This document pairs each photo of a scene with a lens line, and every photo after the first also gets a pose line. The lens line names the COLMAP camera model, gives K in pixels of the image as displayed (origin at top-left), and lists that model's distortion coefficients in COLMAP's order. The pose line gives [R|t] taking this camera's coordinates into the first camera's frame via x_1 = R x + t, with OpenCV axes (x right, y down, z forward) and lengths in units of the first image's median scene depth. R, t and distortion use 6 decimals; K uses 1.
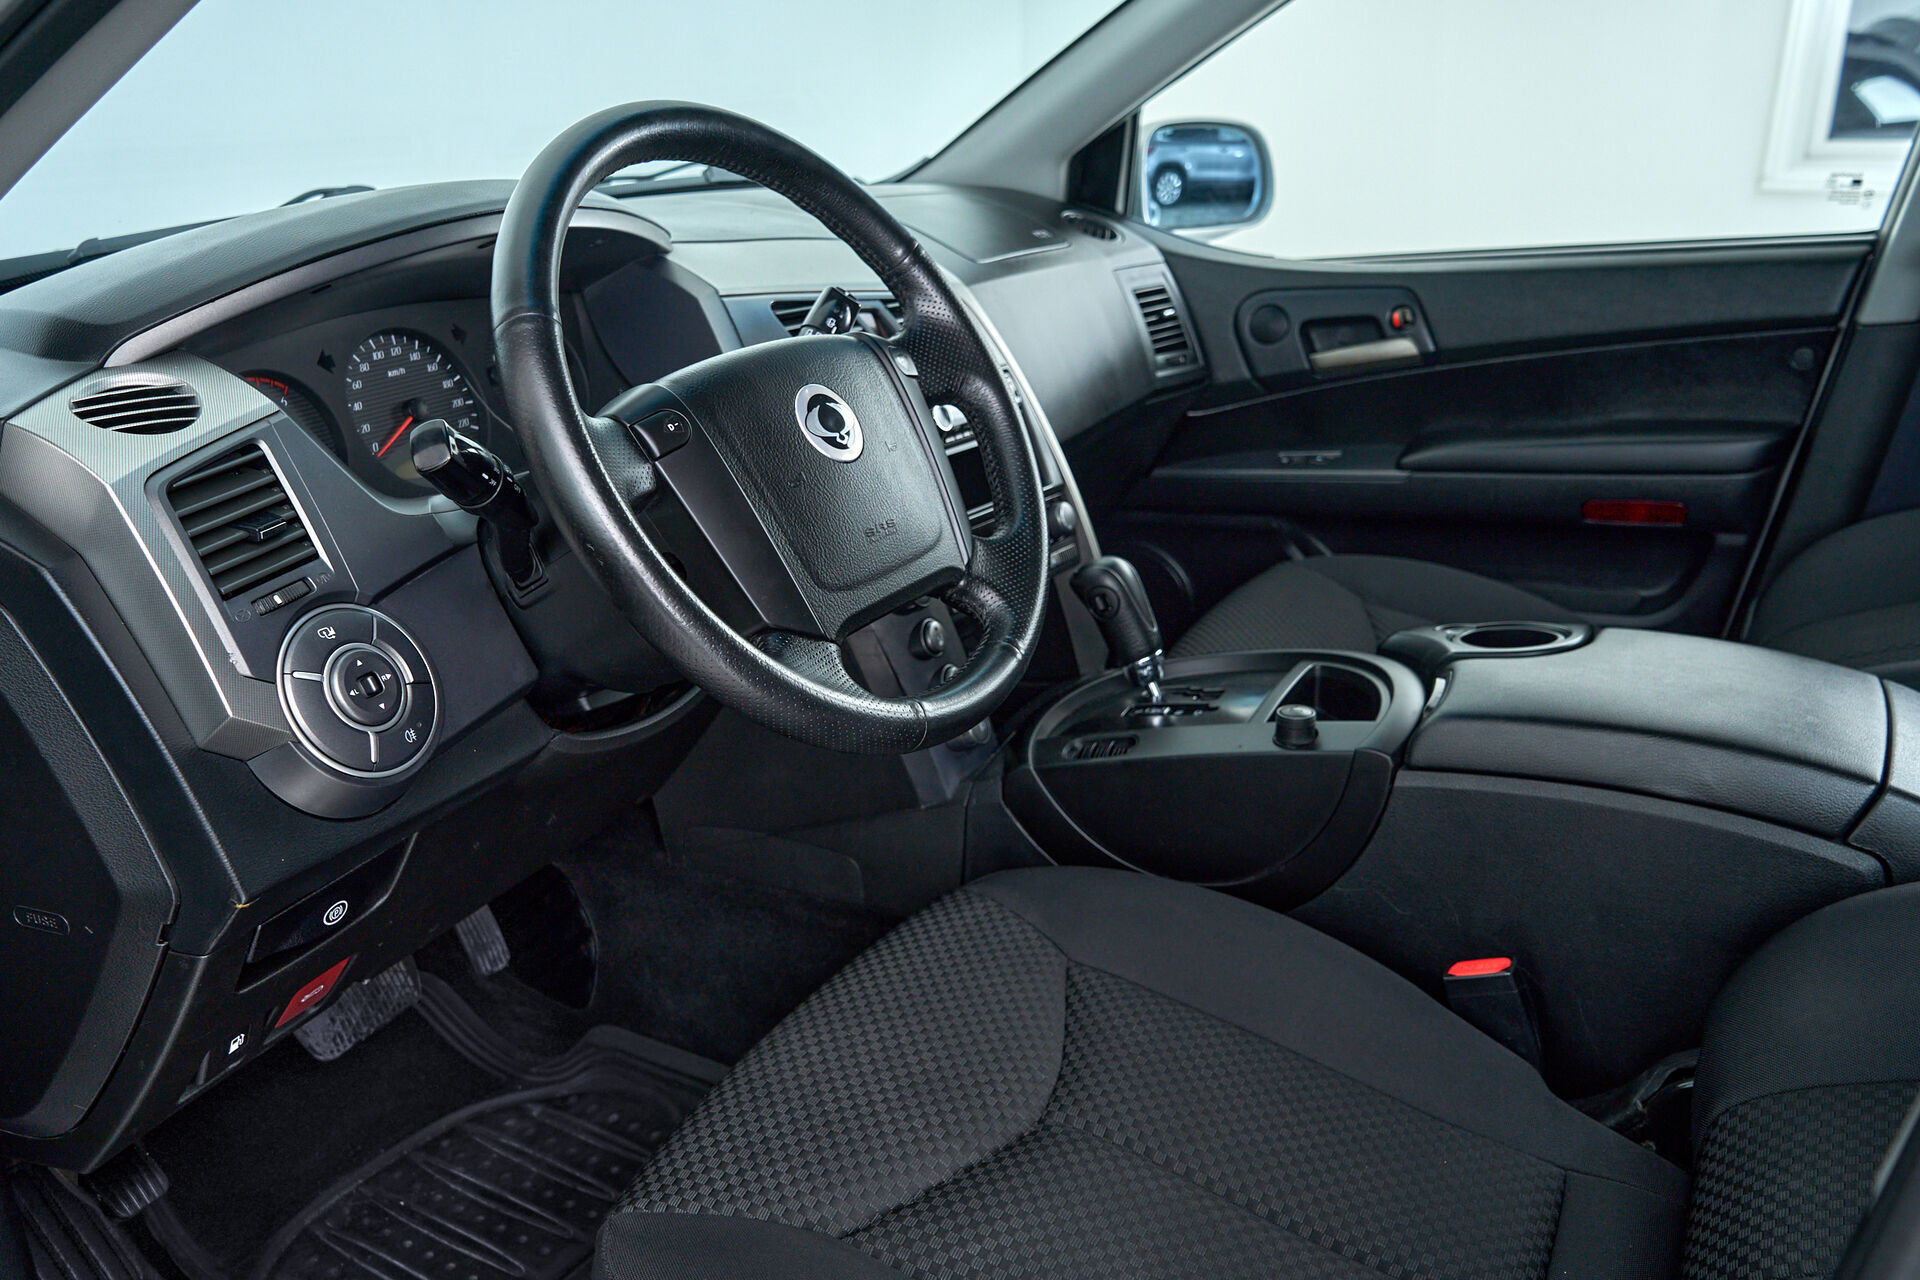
lens RADIAL K [[1570.6, 0, 950.1], [0, 1570.6, 638.6], [0, 0, 1]] dist [0.016731, -0.011004]
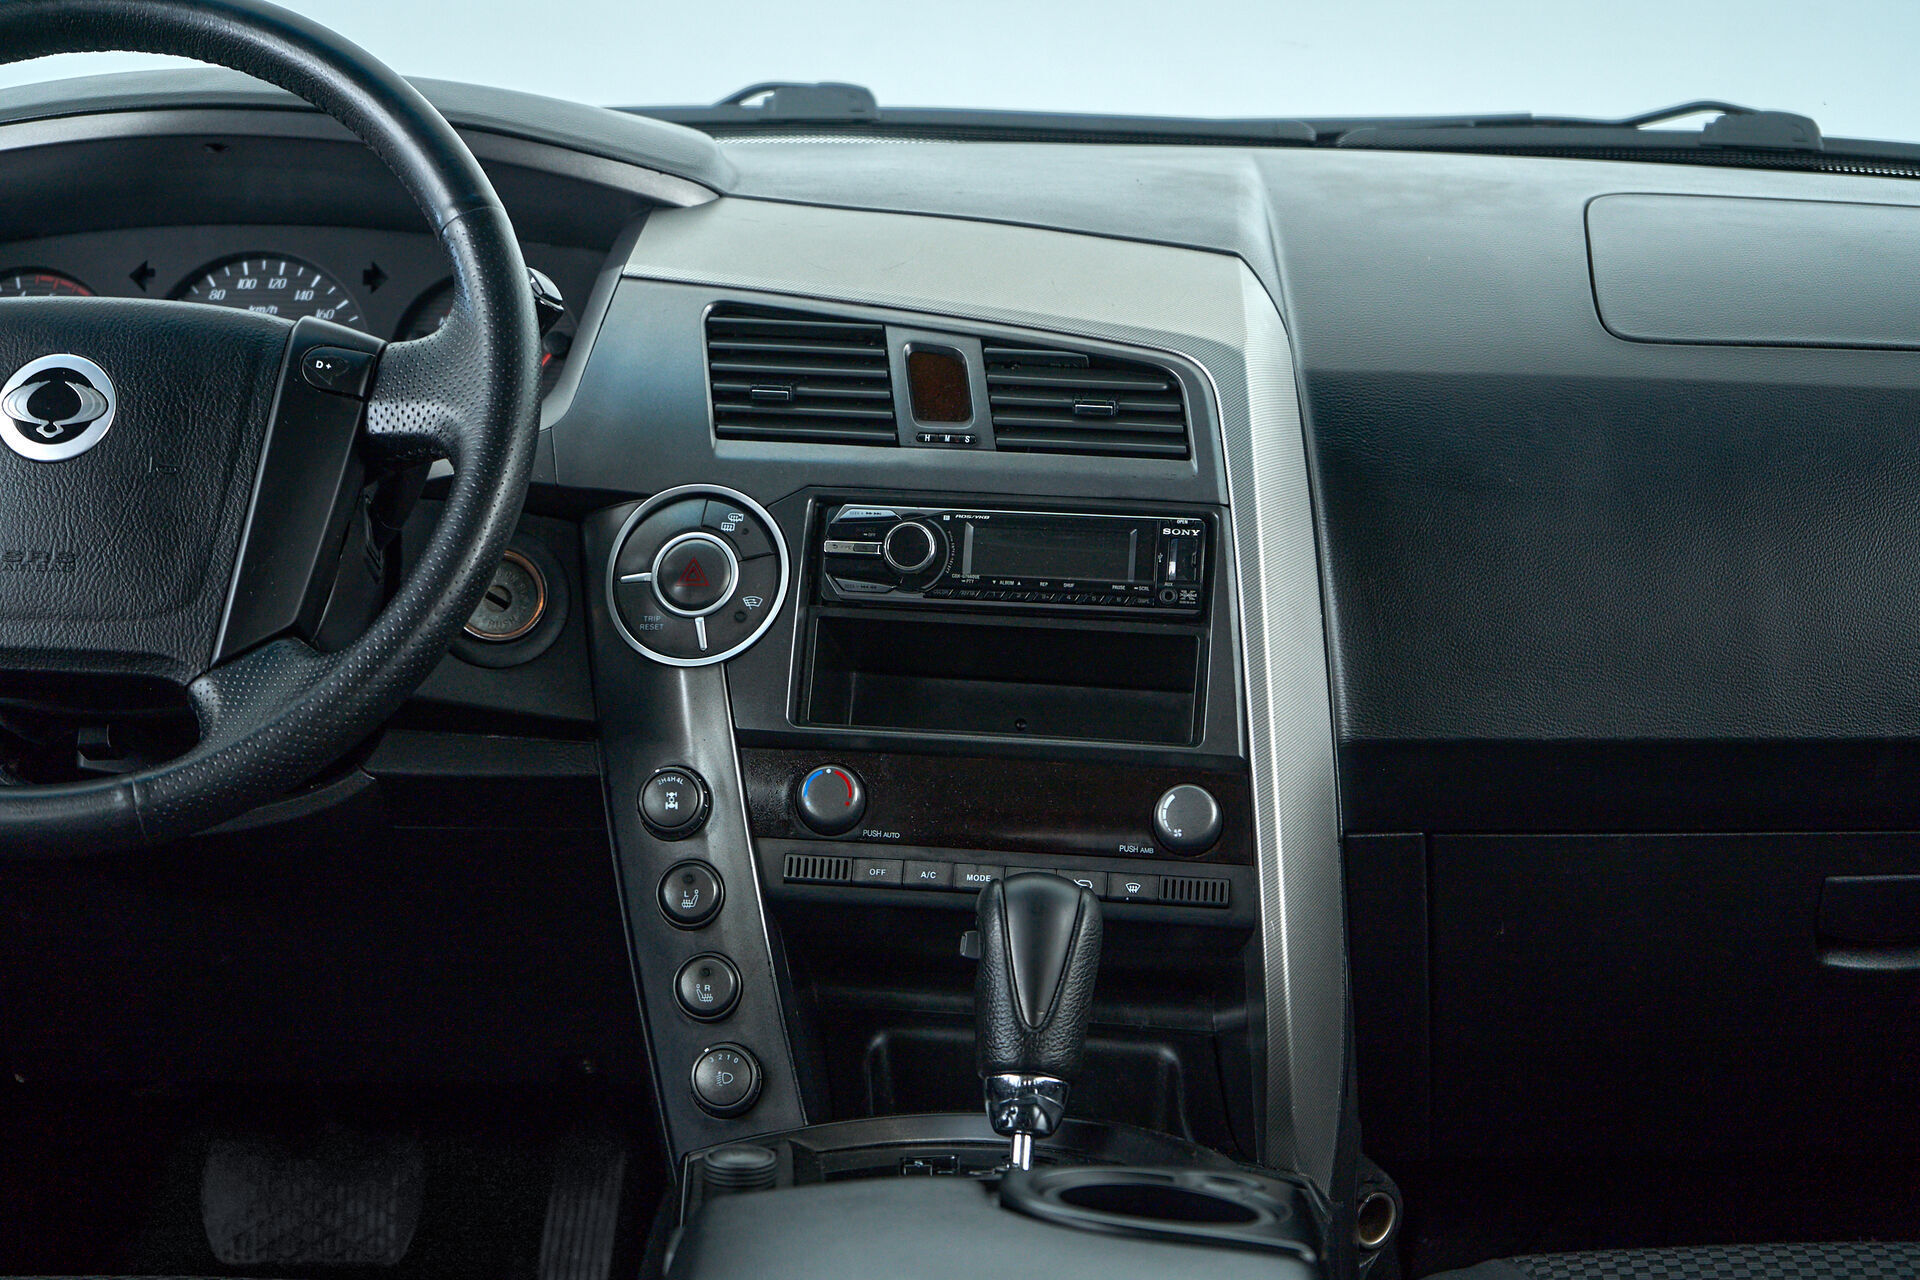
lens RADIAL K [[3957.6, 0, 955.2], [0, 3957.6, 625.1], [0, 0, 1]] dist [0.029712, 0.000000]
pose [[0.460336, 0.192217, -0.866685, 1.452756], [-0.318589, 0.947014, 0.040815, -0.209156], [0.828608, 0.257328, 0.497183, 0.379725]]
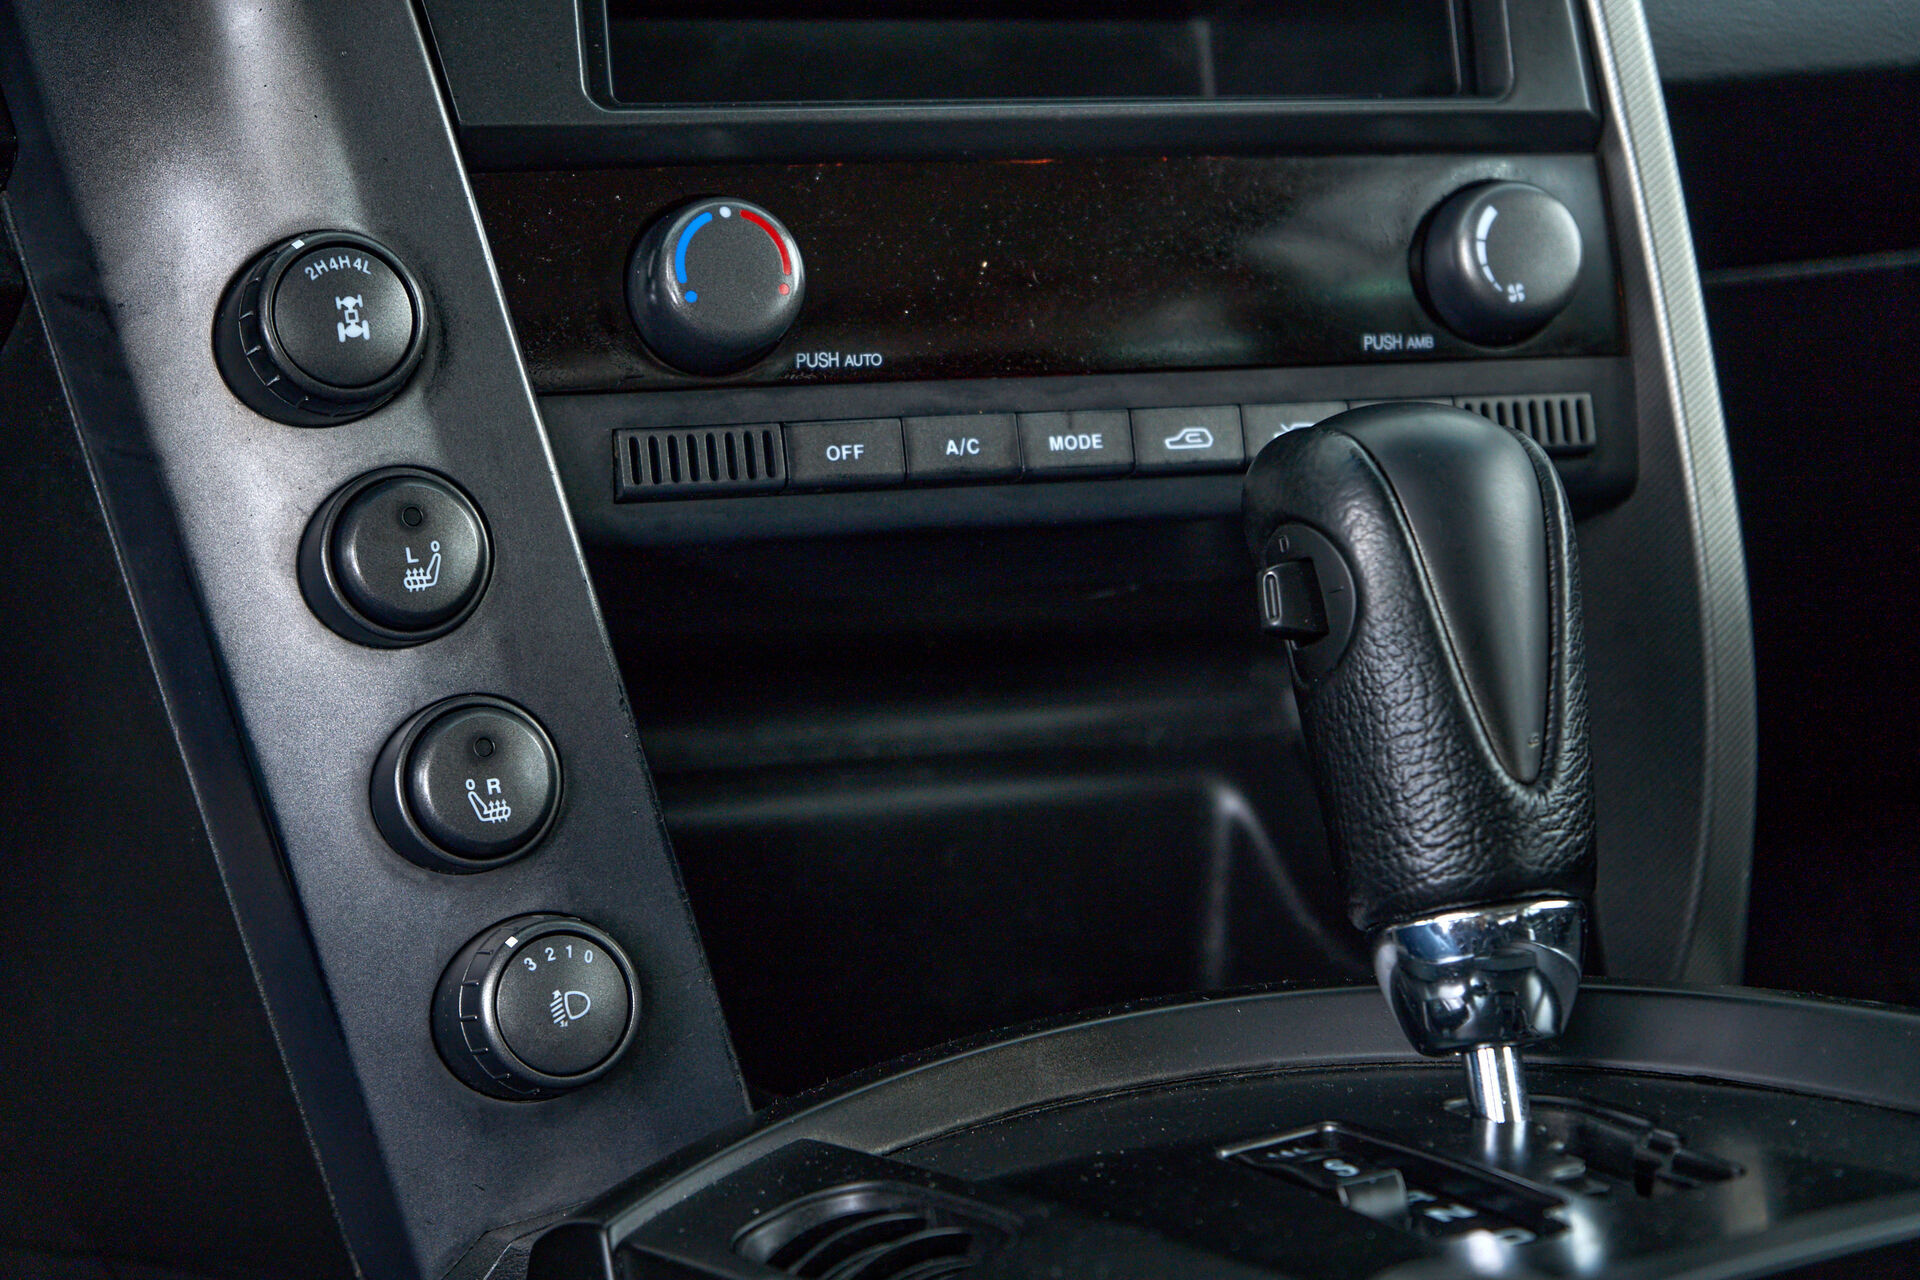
lens RADIAL K [[3957.6, 0, 958.3], [0, 3957.6, 641.9], [0, 0, 1]] dist [0.029712, 0.000000]
pose [[0.817263, 0.205293, -0.538456, 0.412720], [-0.235934, 0.971690, 0.012371, -0.015049], [0.525753, 0.116930, 0.842563, 0.643548]]
